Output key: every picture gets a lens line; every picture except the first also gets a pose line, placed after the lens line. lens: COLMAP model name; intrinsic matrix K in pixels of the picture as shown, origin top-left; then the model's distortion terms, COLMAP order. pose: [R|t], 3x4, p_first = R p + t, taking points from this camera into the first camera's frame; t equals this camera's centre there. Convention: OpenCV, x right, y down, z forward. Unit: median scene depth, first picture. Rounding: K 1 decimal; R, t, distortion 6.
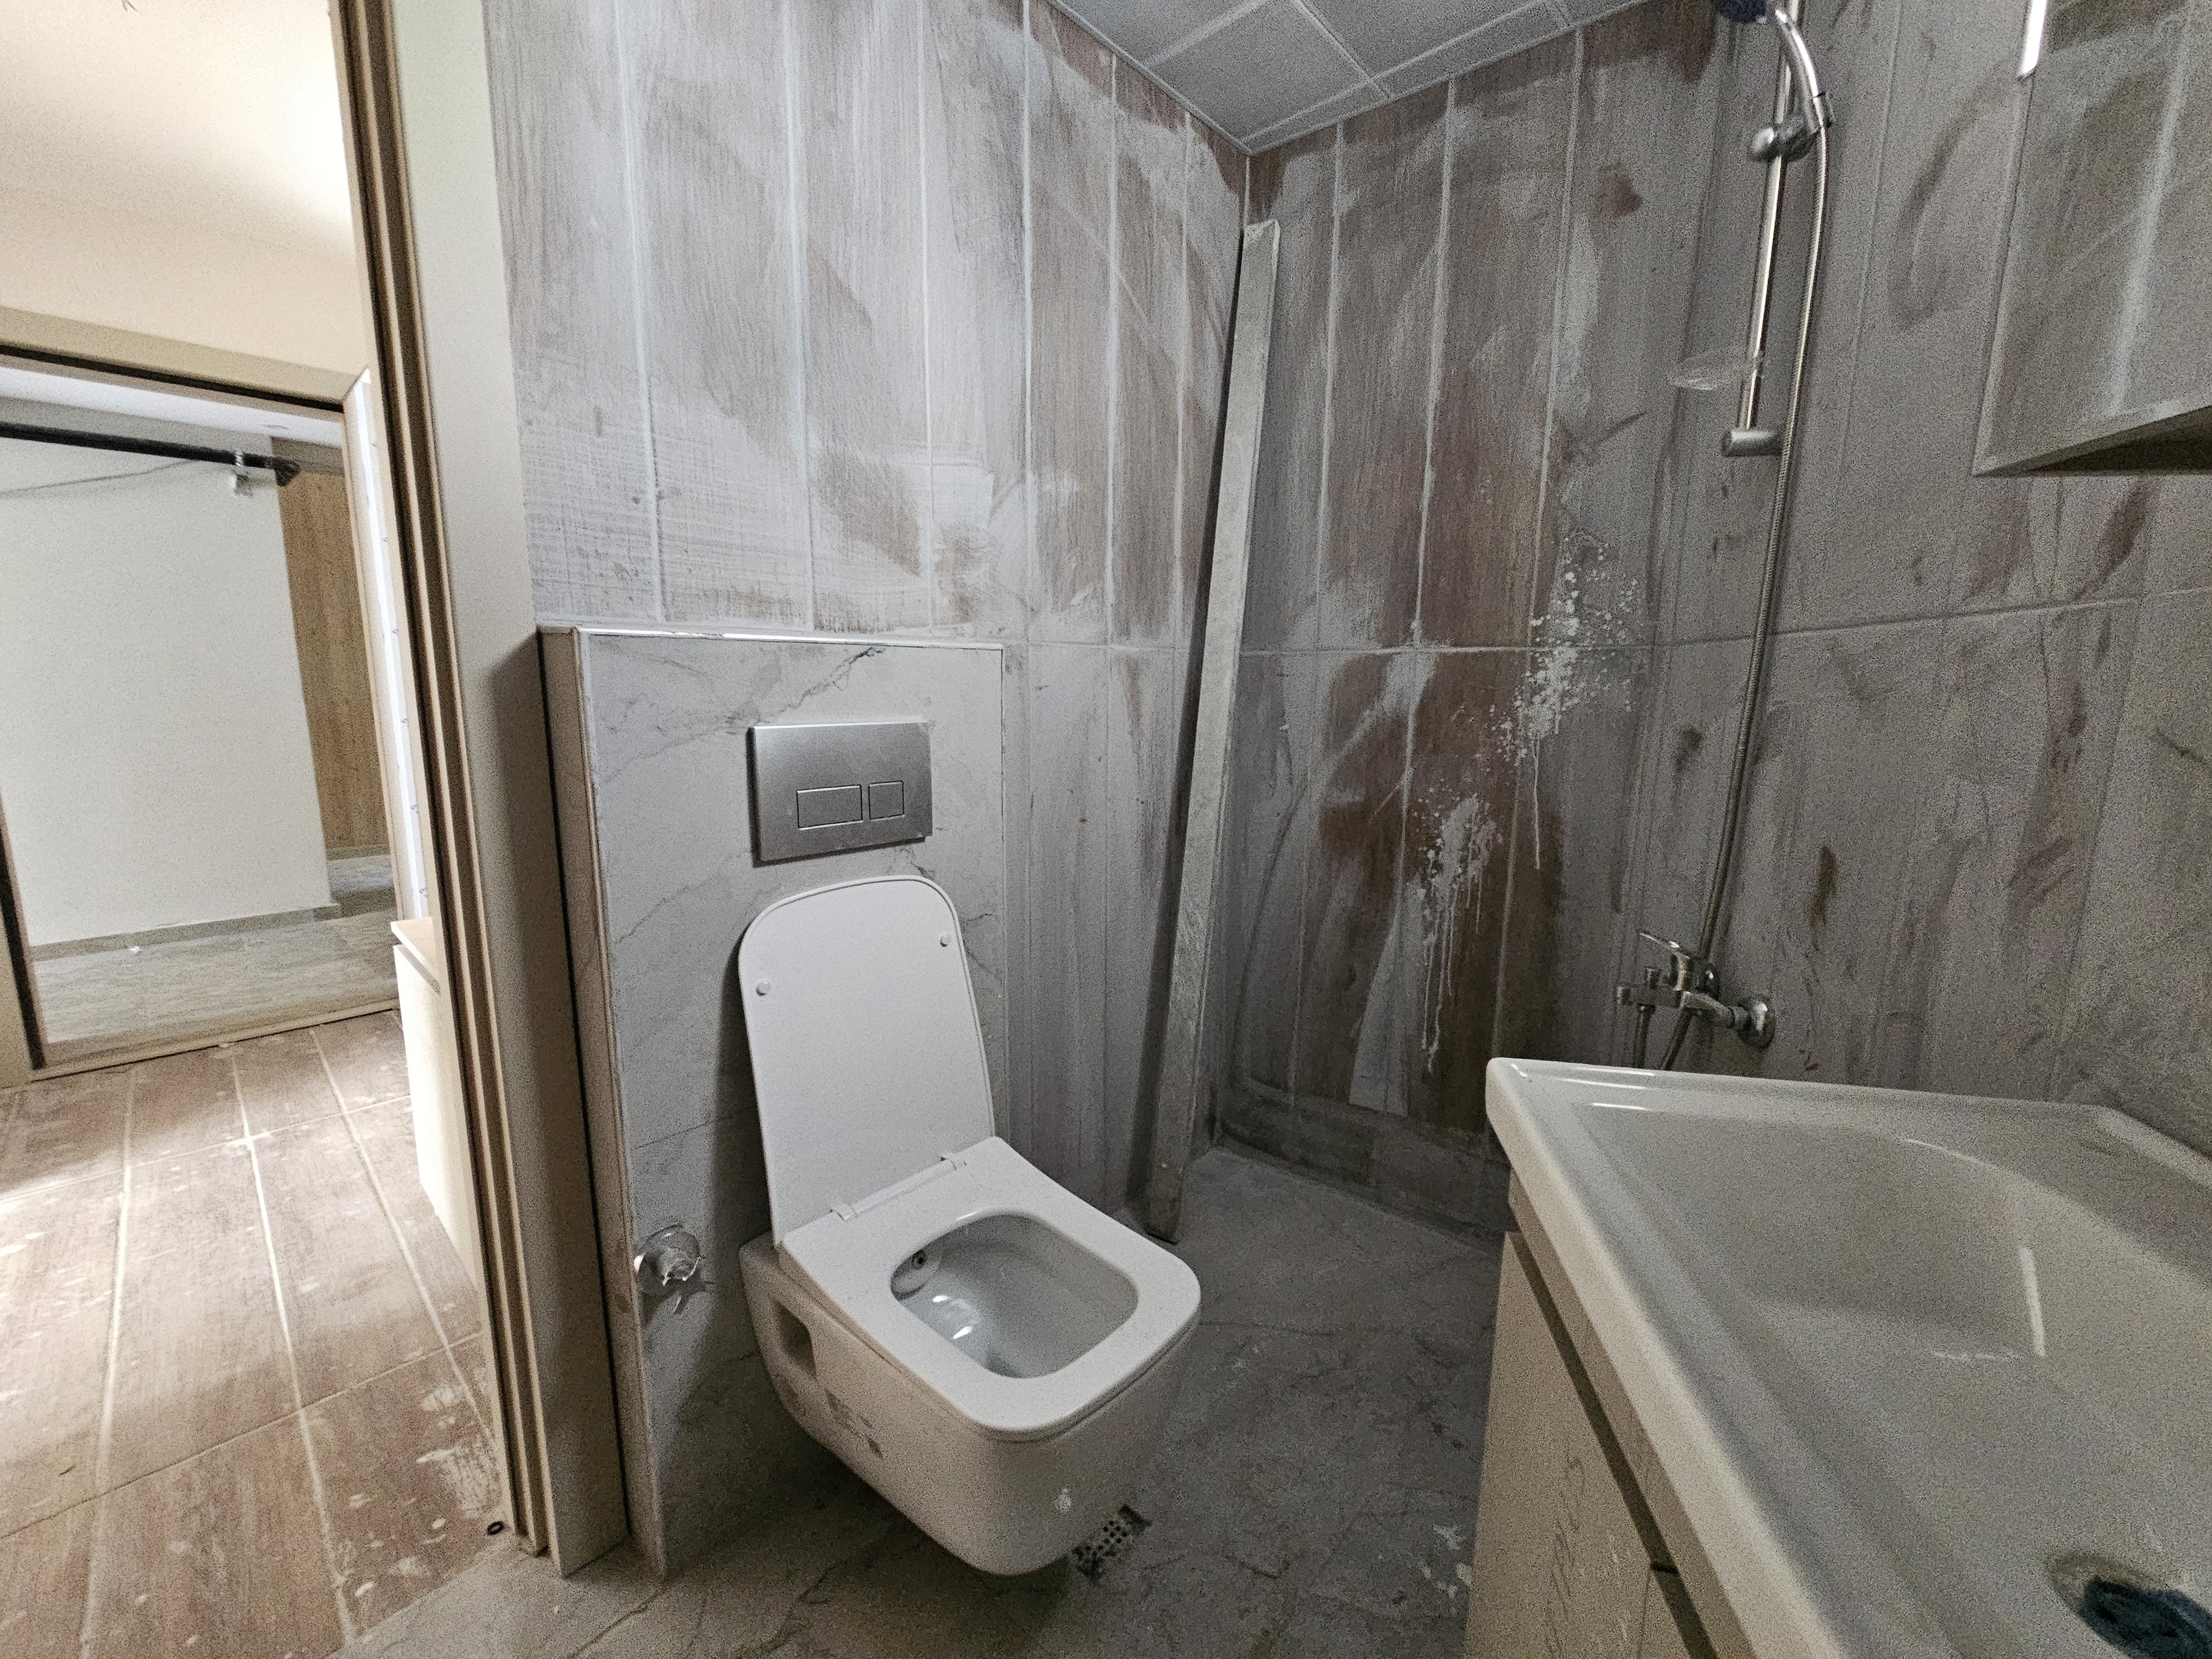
lens RADIAL K [[902.3, 0, 1103.9], [0, 902.3, 830.3], [0, 0, 1]] dist [-0.006584, 0.002203]
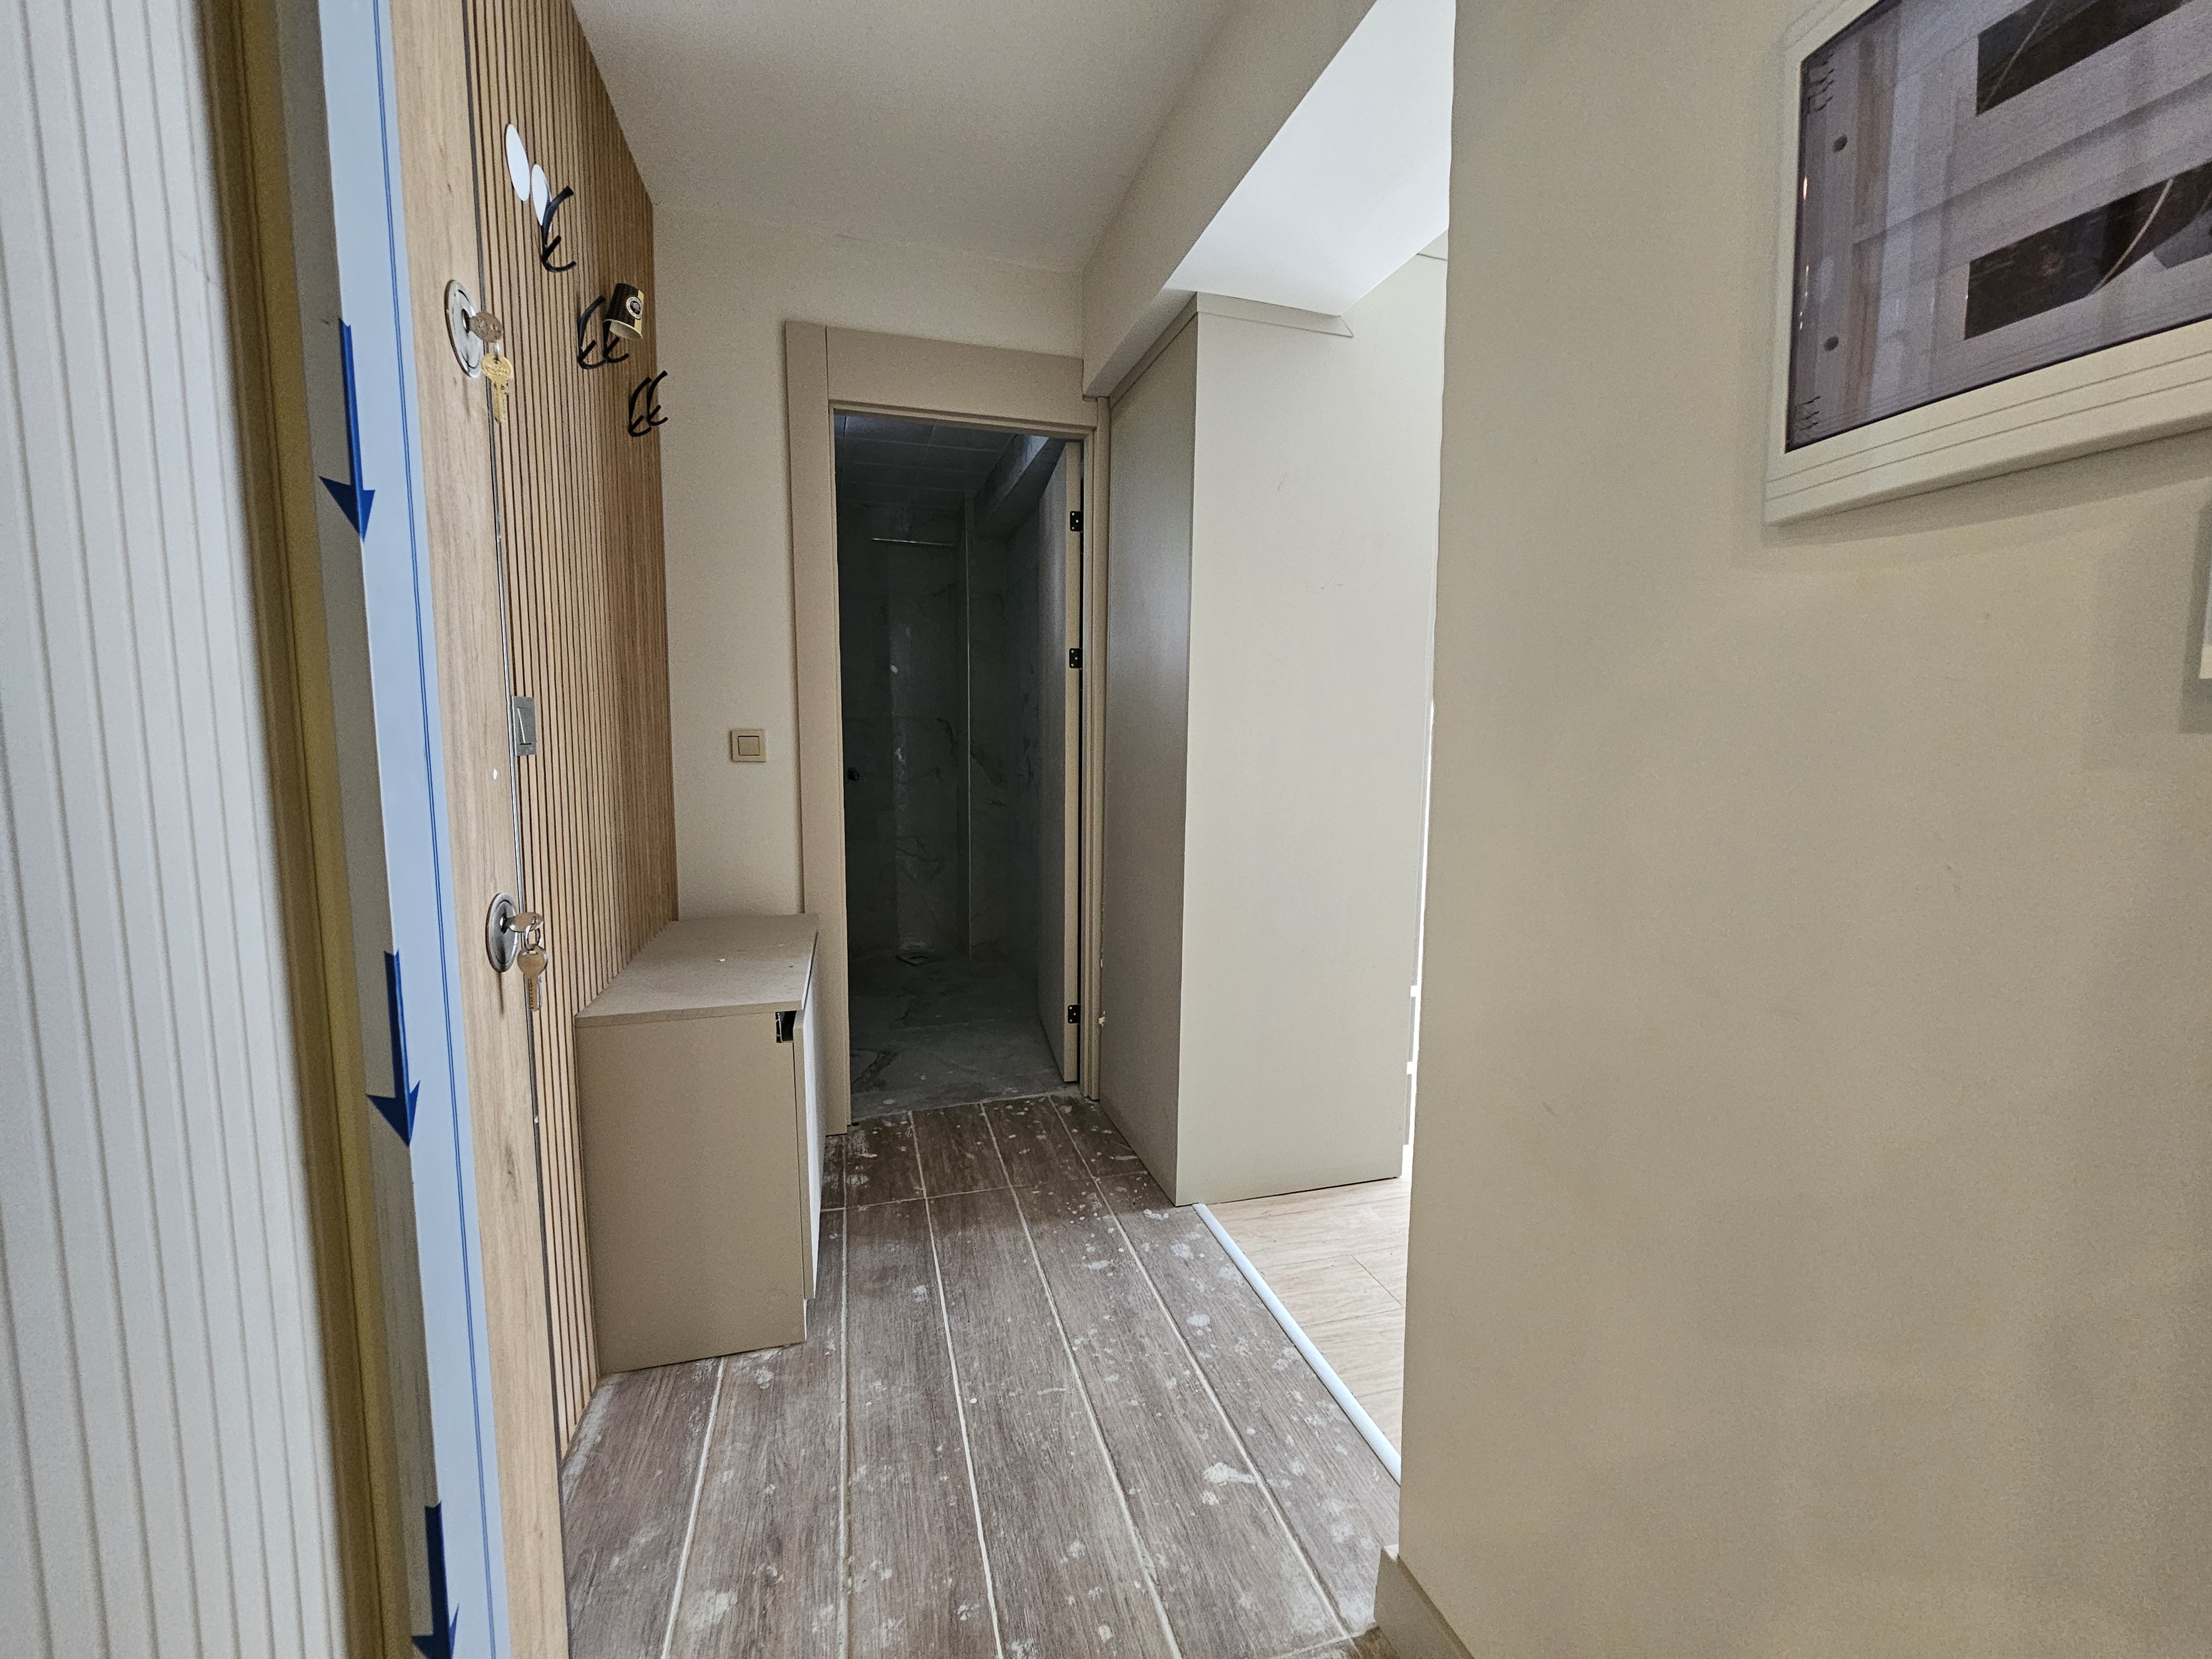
lens RADIAL K [[902.3, 0, 1096.4], [0, 902.3, 826.5], [0, 0, 1]] dist [-0.006584, 0.002203]
pose [[-0.860296, -0.056051, 0.506704, -2.160612], [0.077557, 0.967978, 0.238755, -0.373476], [-0.503861, 0.244699, -0.828400, 2.253704]]
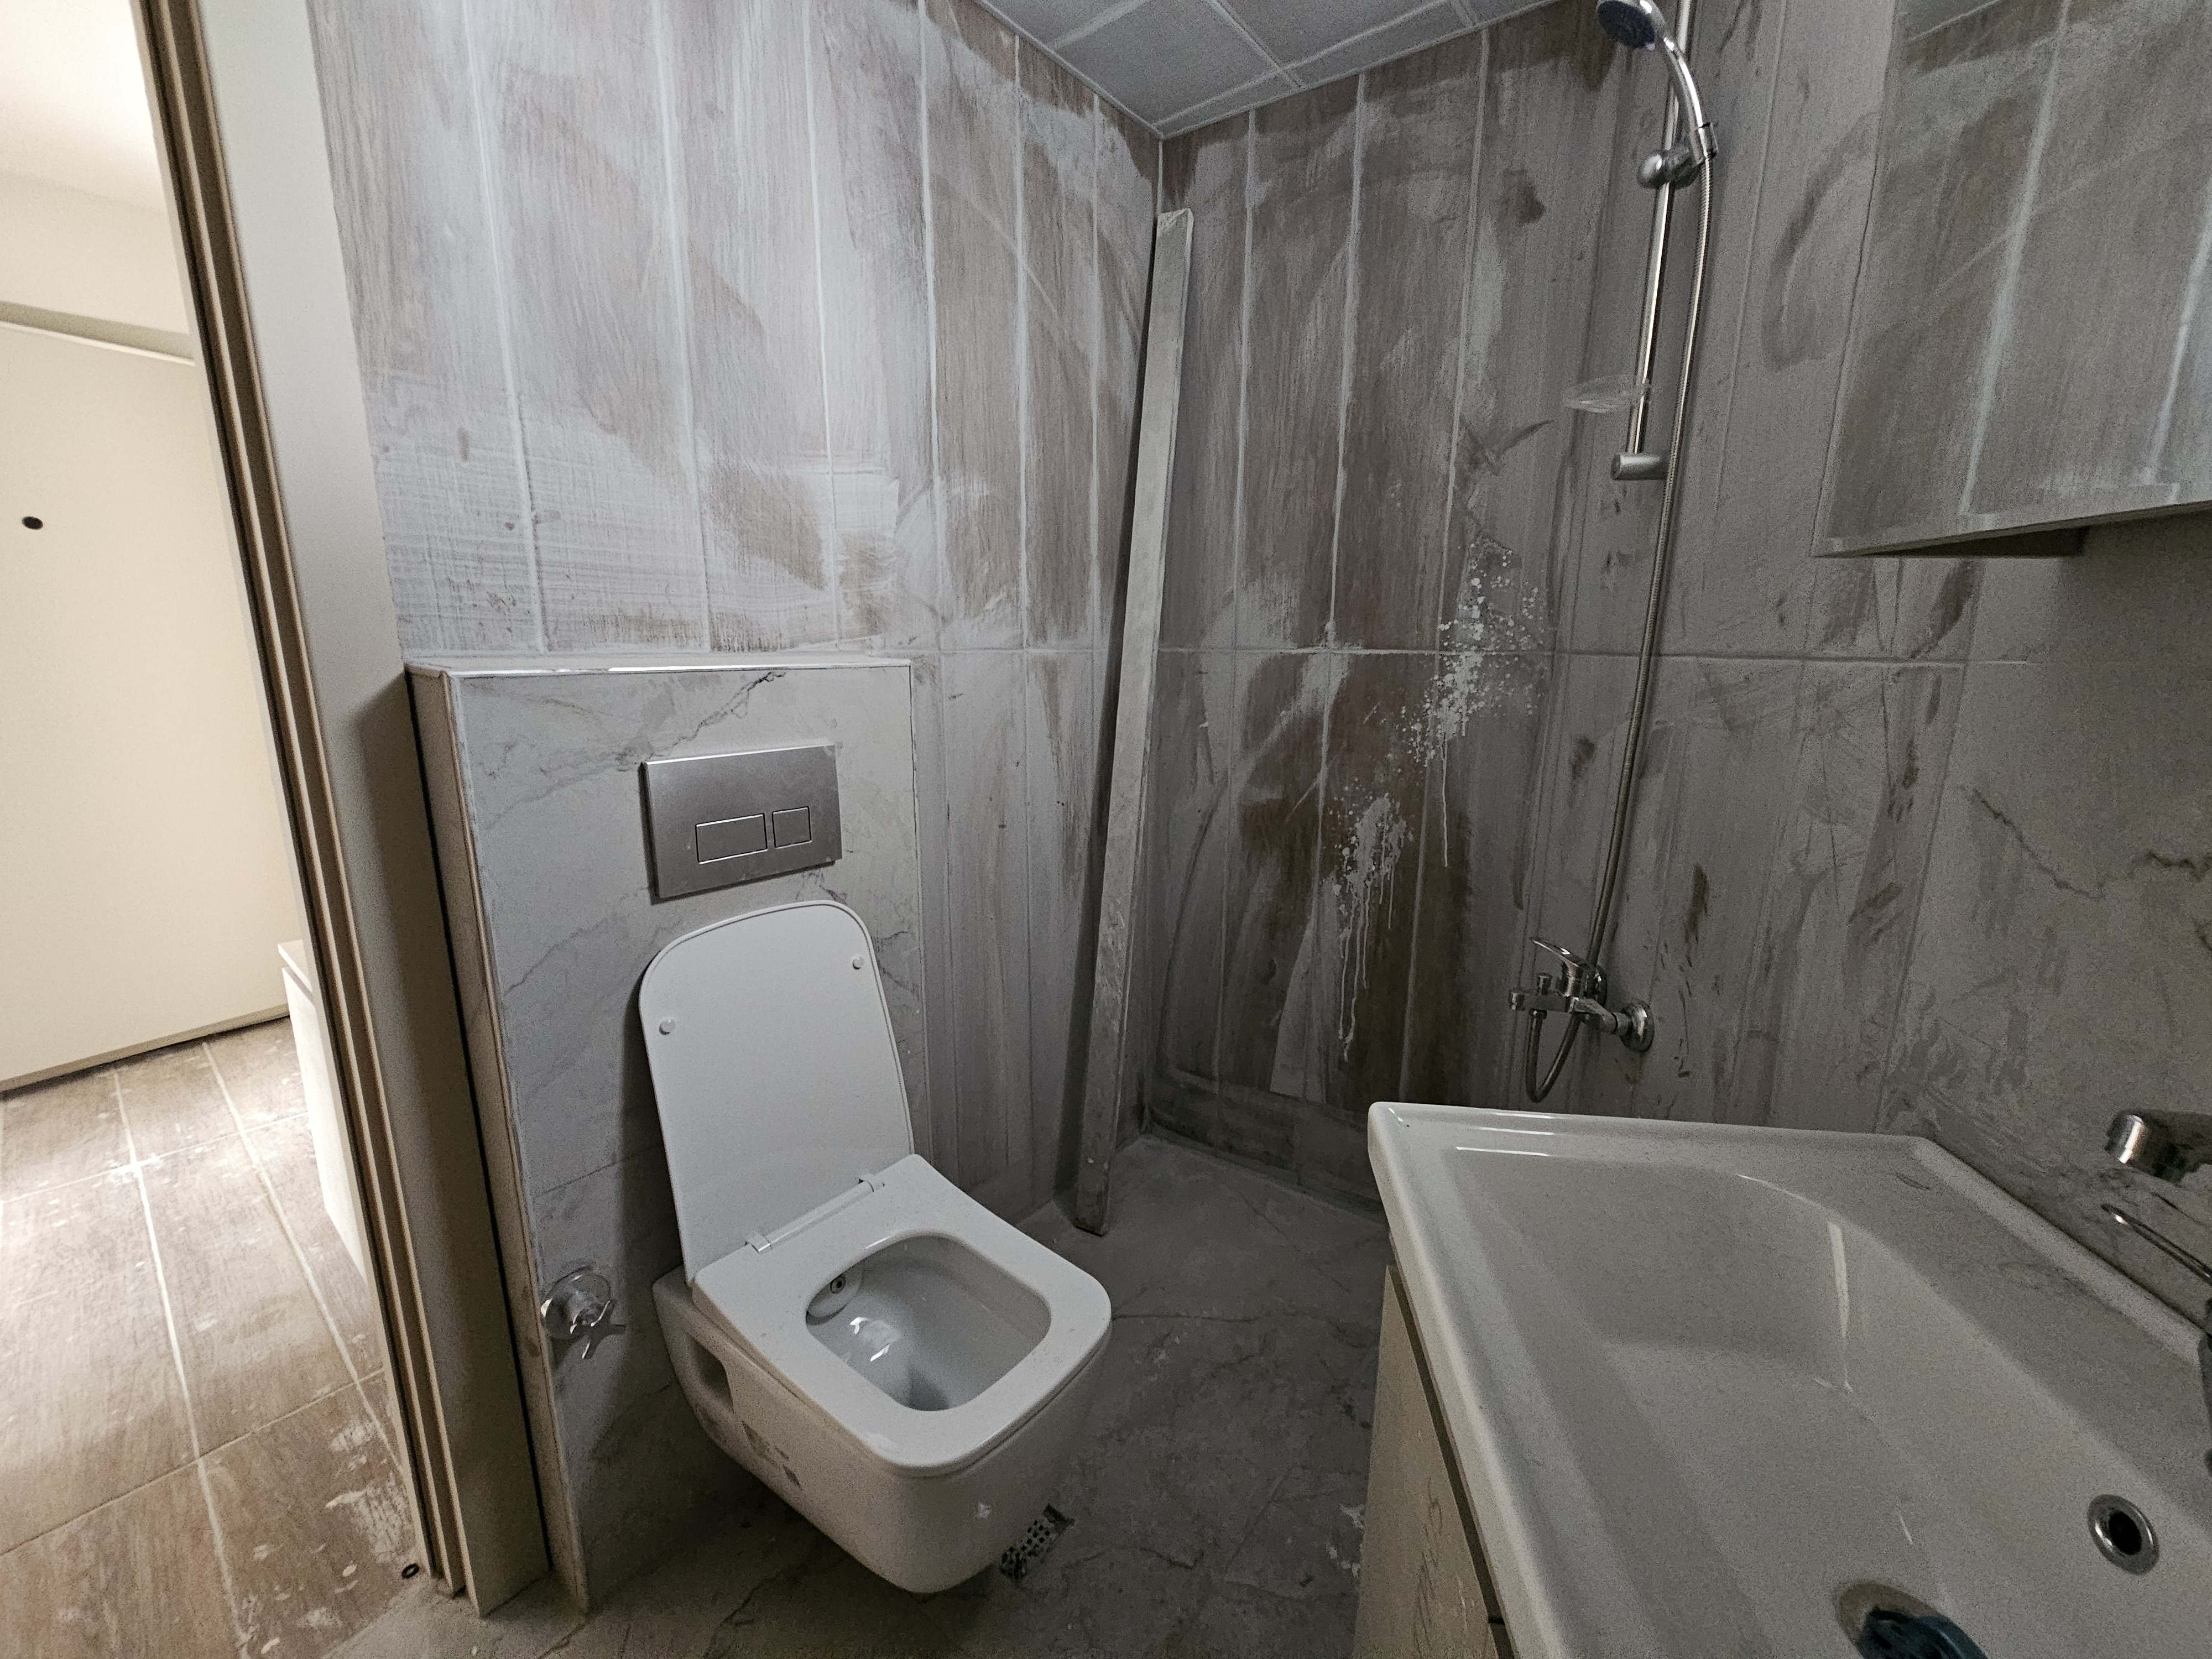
lens RADIAL K [[902.3, 0, 1103.8], [0, 902.3, 827.6], [0, 0, 1]] dist [-0.006584, 0.002203]
pose [[0.997899, -0.017748, 0.062306, 0.037692], [0.015146, 0.999003, 0.041996, -0.069942], [-0.062989, -0.040964, 0.997173, -0.001993]]
